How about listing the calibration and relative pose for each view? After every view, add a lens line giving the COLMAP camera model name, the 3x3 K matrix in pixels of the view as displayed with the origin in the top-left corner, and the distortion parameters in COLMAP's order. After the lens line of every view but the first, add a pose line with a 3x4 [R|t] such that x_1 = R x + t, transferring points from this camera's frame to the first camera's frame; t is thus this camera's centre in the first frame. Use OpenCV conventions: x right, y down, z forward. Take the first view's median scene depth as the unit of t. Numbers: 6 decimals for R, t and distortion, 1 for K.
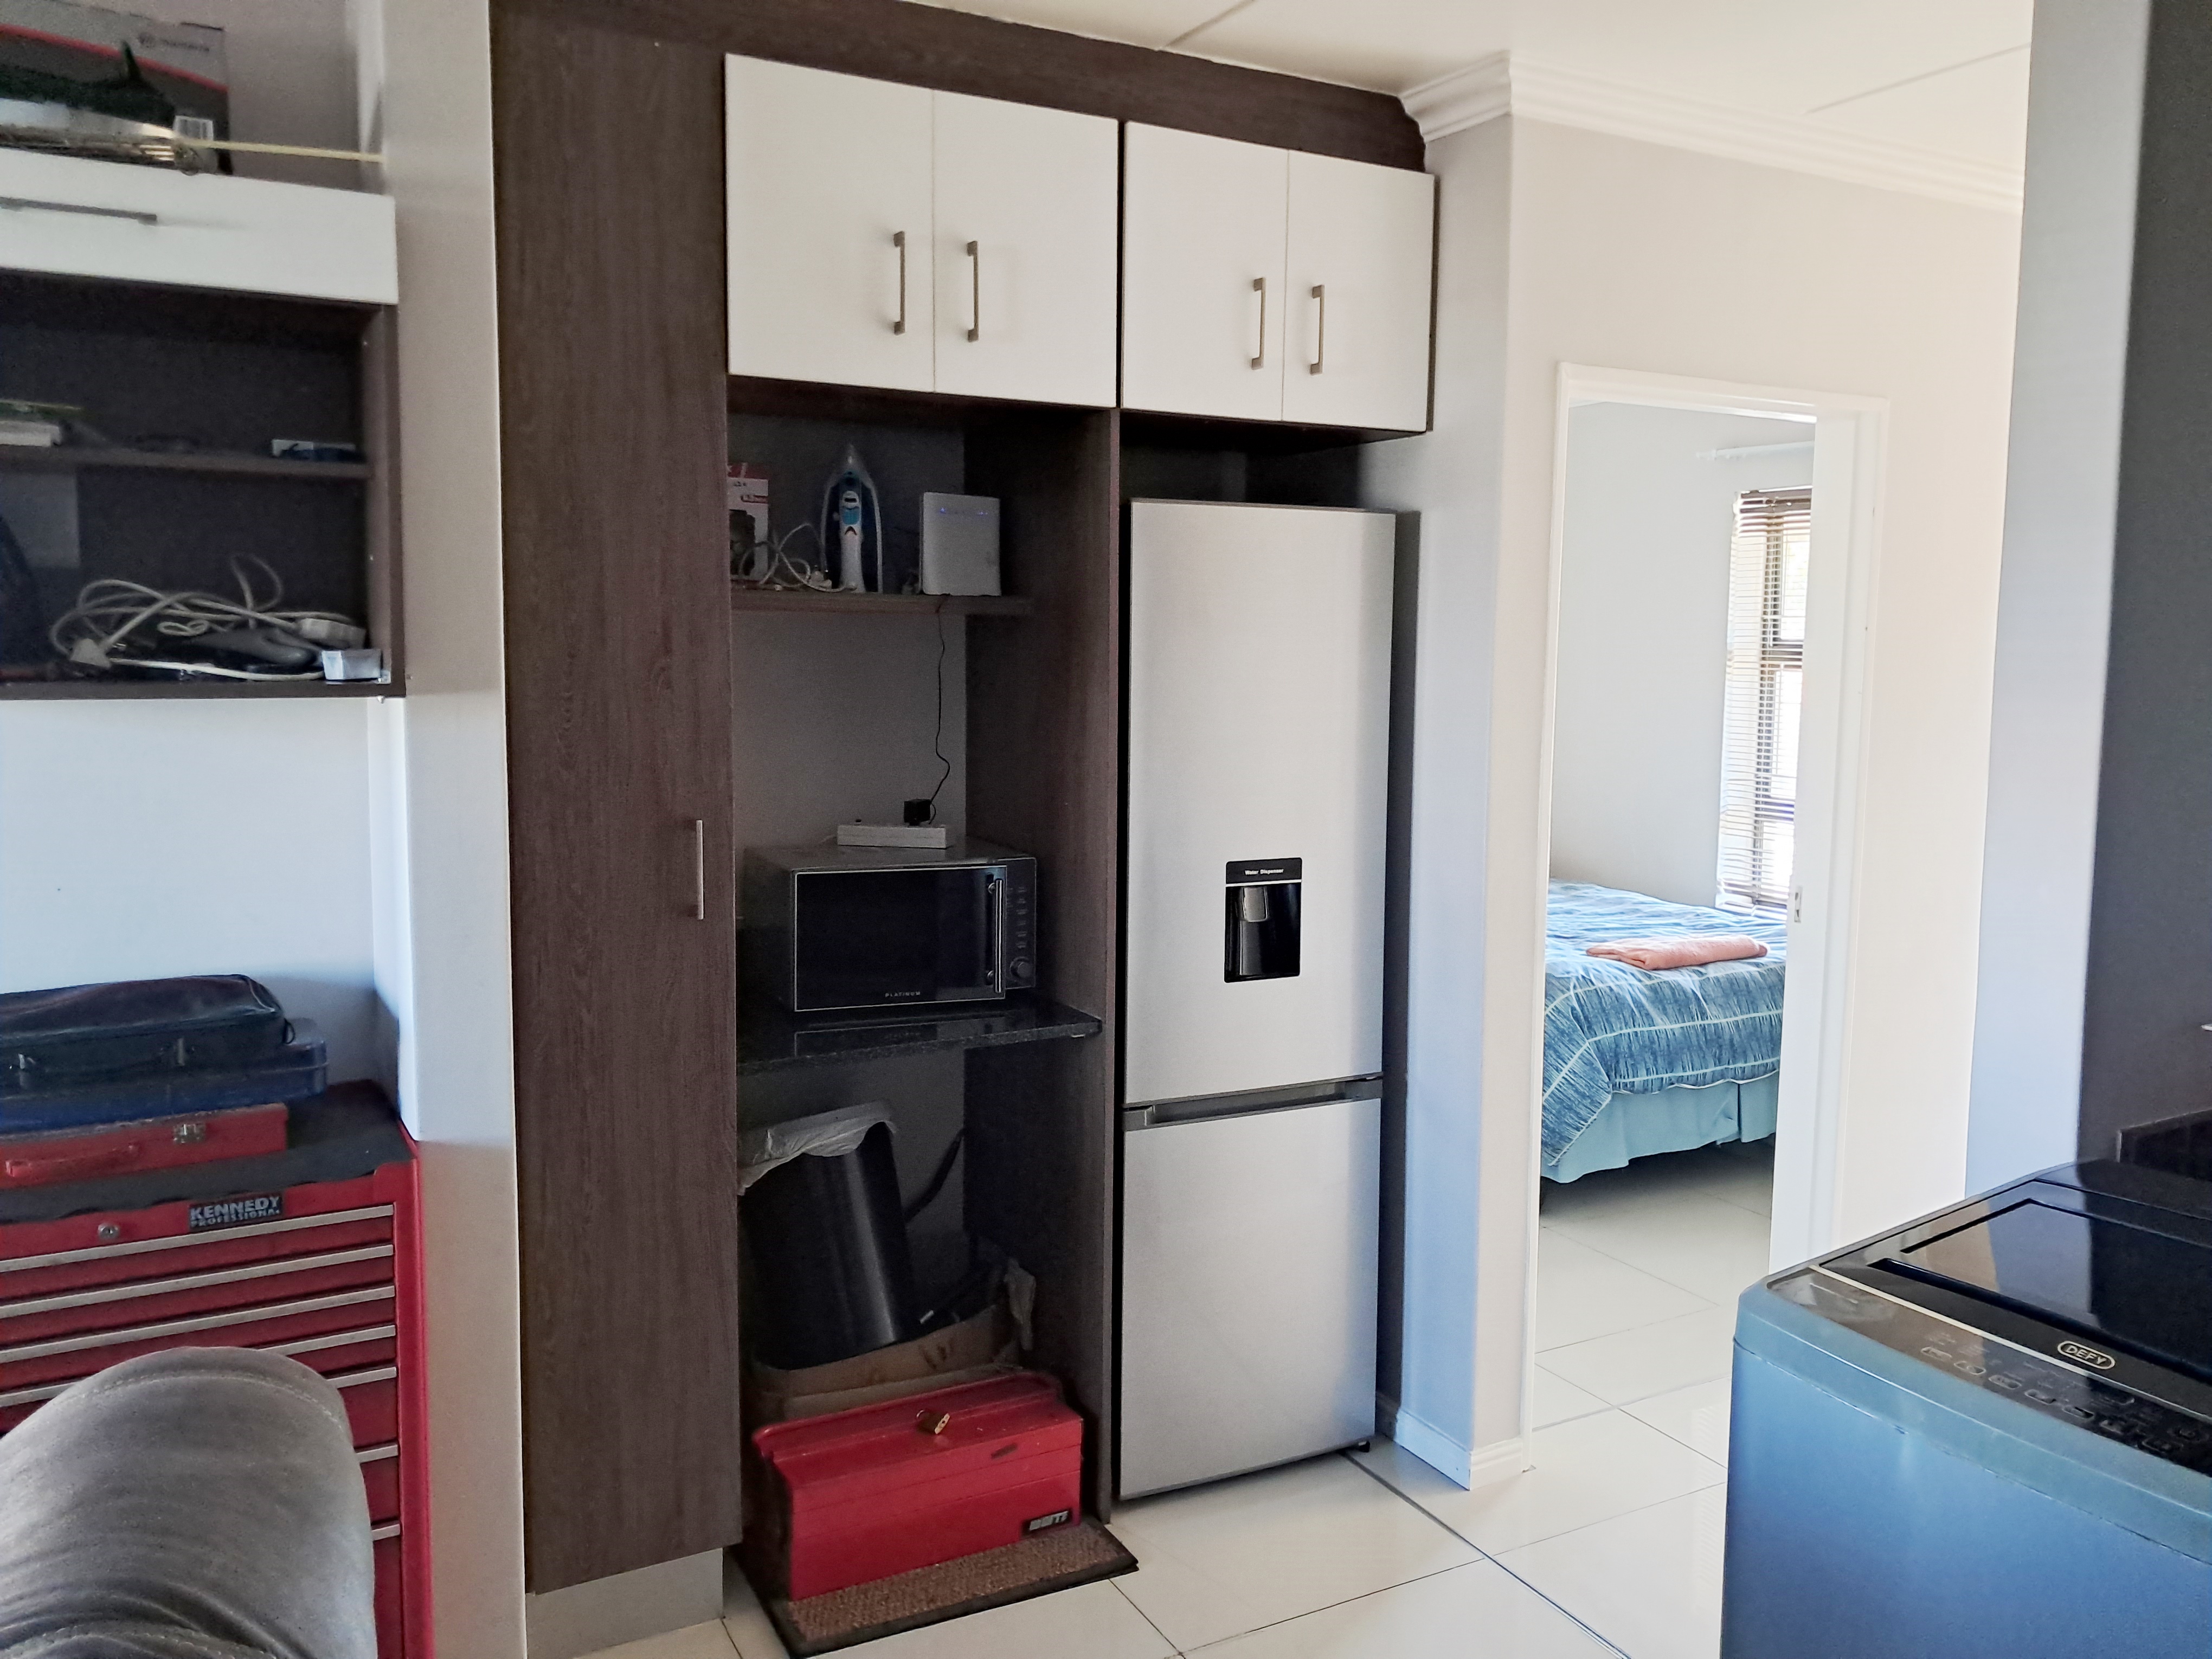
lens RADIAL K [[1743.5, 0, 1100.6], [0, 1743.5, 797.3], [0, 0, 1]] dist [0.044040, -0.050385]
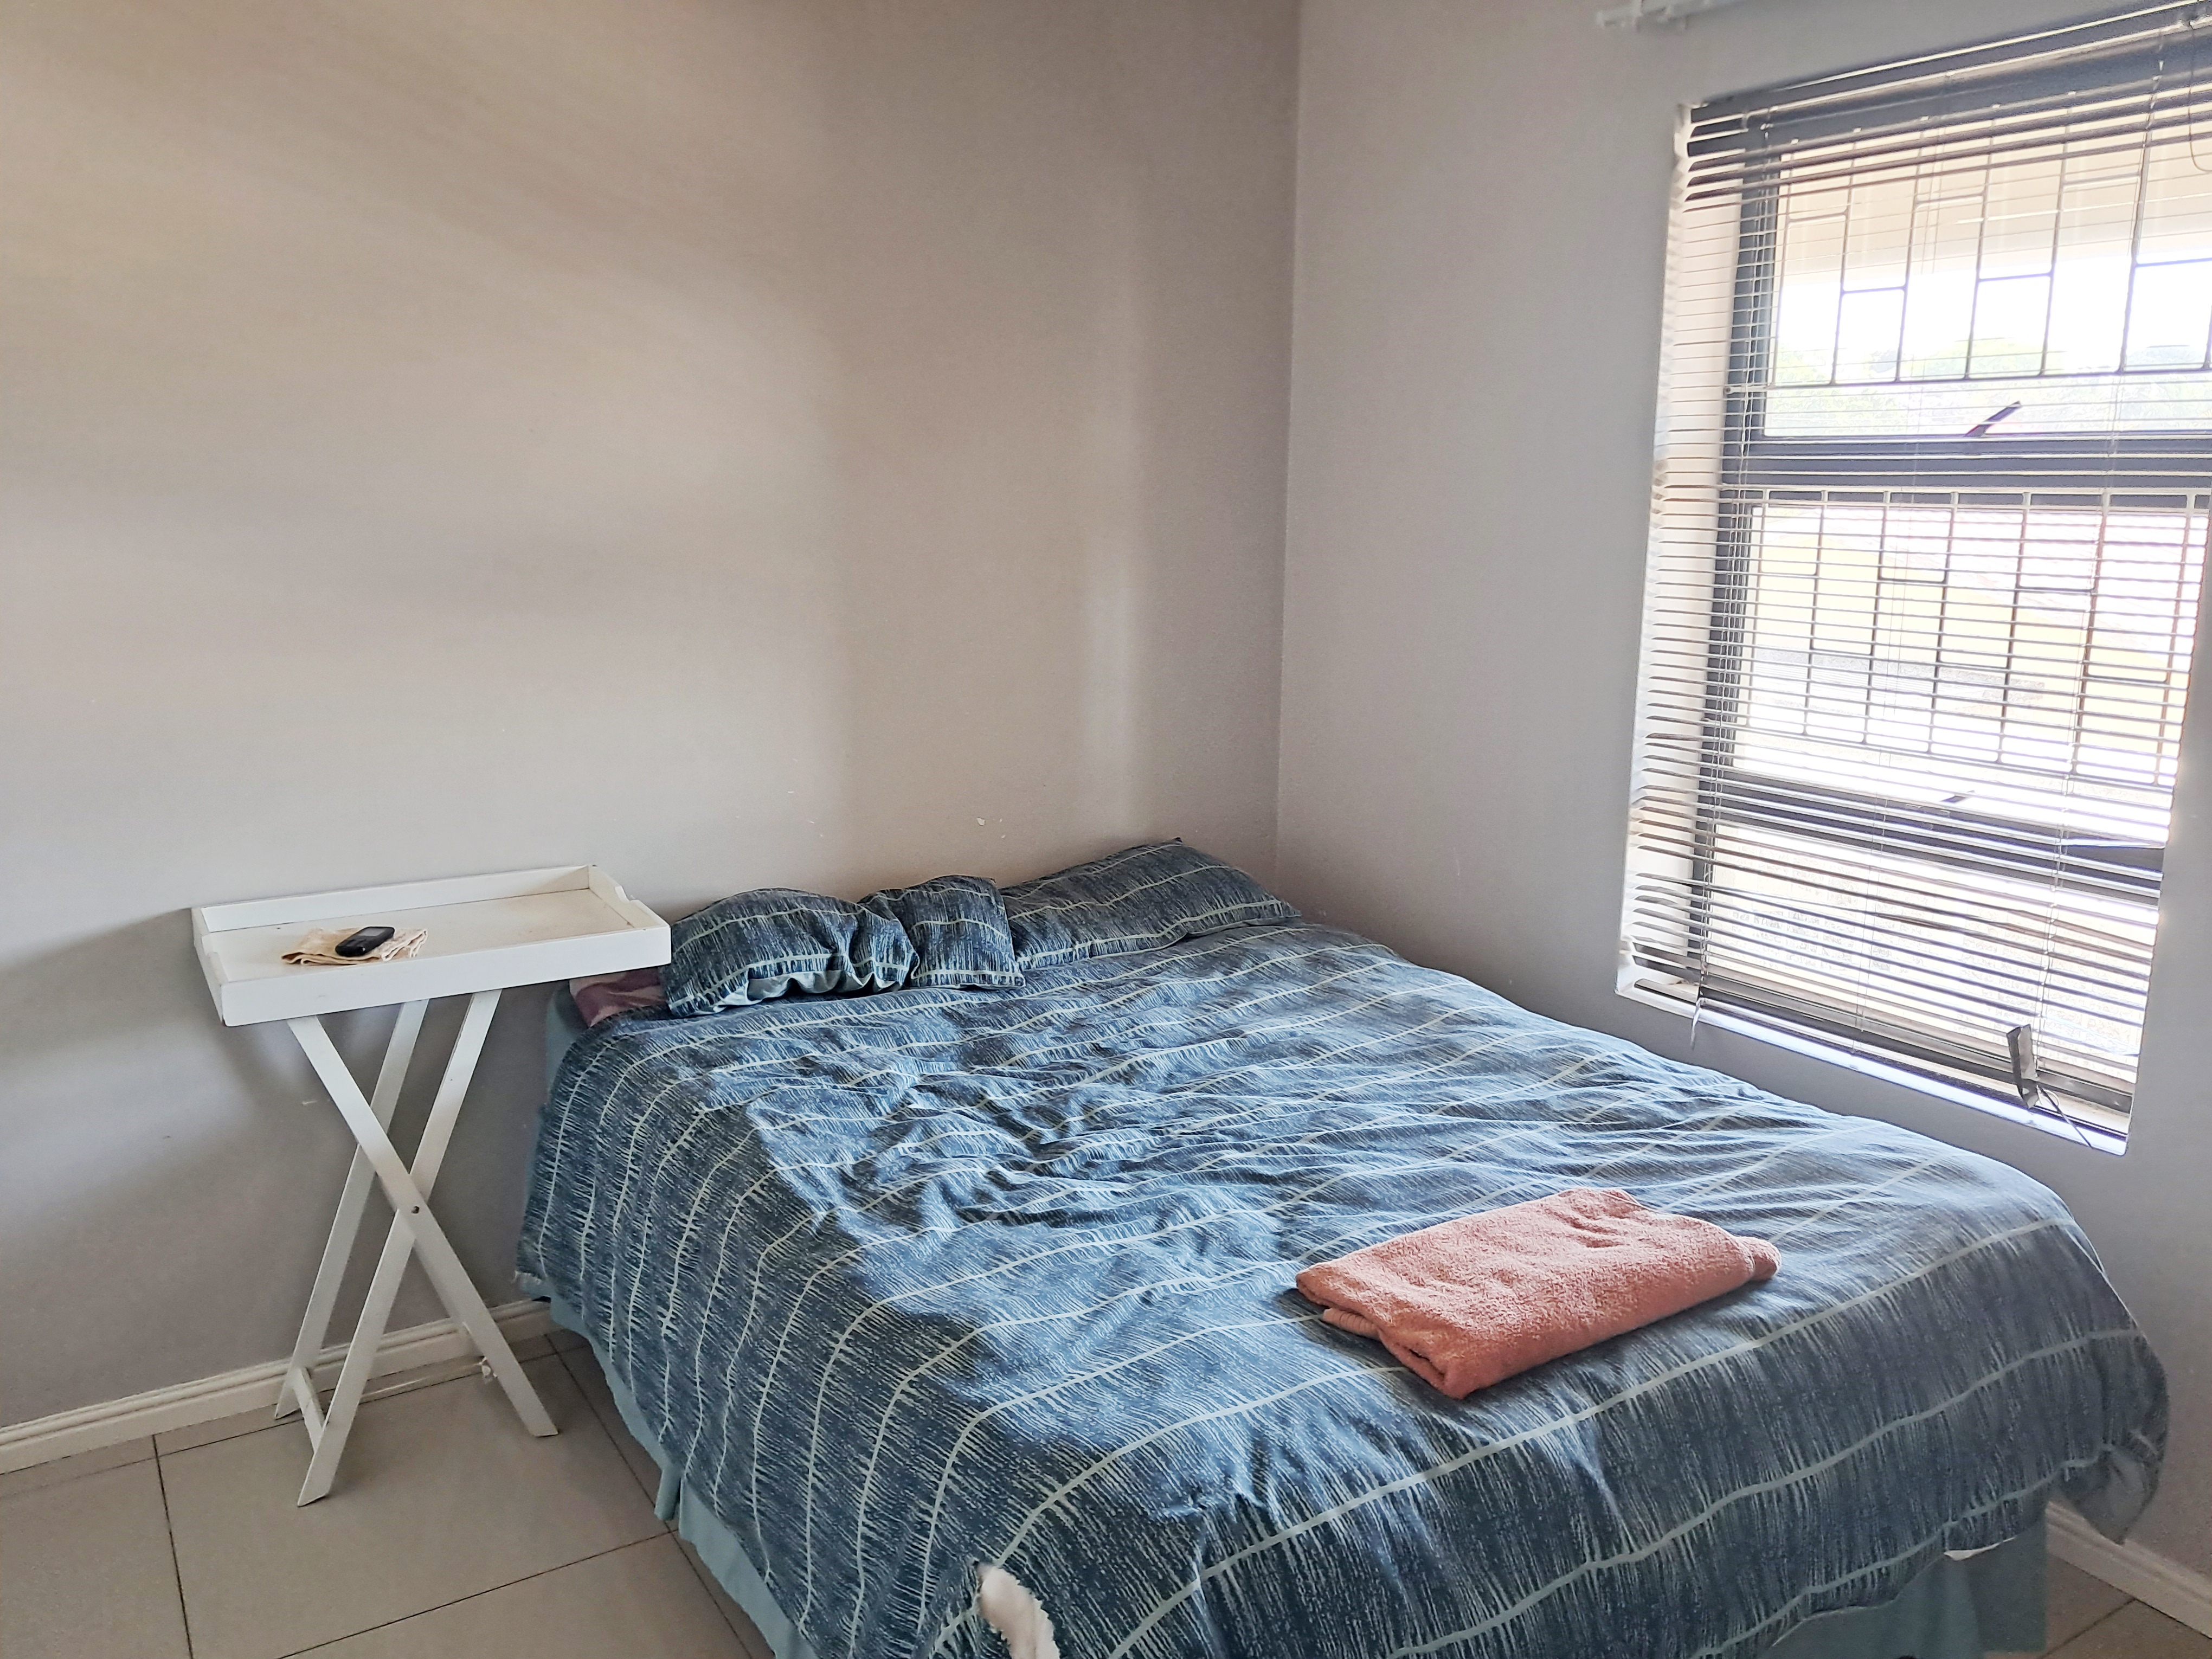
lens RADIAL K [[1701.0, 0, 1106.0], [0, 1701.0, 829.5], [0, 0, 1]] dist [0.039649, -0.043139]
pose [[0.997368, -0.018850, 0.070017, 0.216372], [0.010845, 0.993536, 0.112999, -0.047653], [-0.071695, -0.111942, 0.991125, 0.662809]]
